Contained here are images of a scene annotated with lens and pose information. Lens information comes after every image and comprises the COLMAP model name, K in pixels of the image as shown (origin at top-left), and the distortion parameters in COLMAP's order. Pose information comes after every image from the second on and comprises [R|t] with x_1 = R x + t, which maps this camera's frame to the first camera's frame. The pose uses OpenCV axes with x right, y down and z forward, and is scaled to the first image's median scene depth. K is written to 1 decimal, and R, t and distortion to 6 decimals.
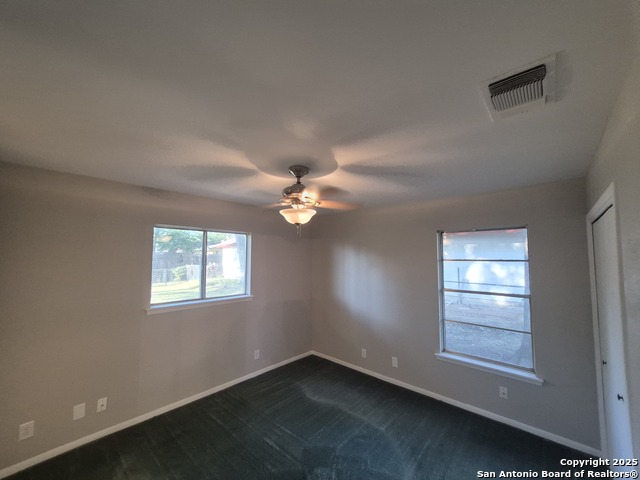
lens RADIAL K [[253.1, 0, 321.8], [0, 253.1, 239.1], [0, 0, 1]] dist [0.000193, 0.000990]
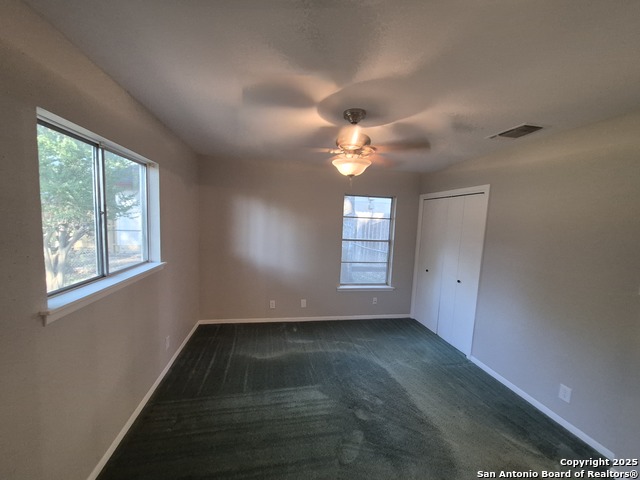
lens RADIAL K [[253.1, 0, 316.9], [0, 253.1, 241.3], [0, 0, 1]] dist [0.000193, 0.000990]
pose [[0.606167, -0.049908, 0.793770, -0.594314], [-0.097808, 0.985776, 0.136672, 0.041064], [-0.789300, -0.160483, 0.592664, 0.315659]]
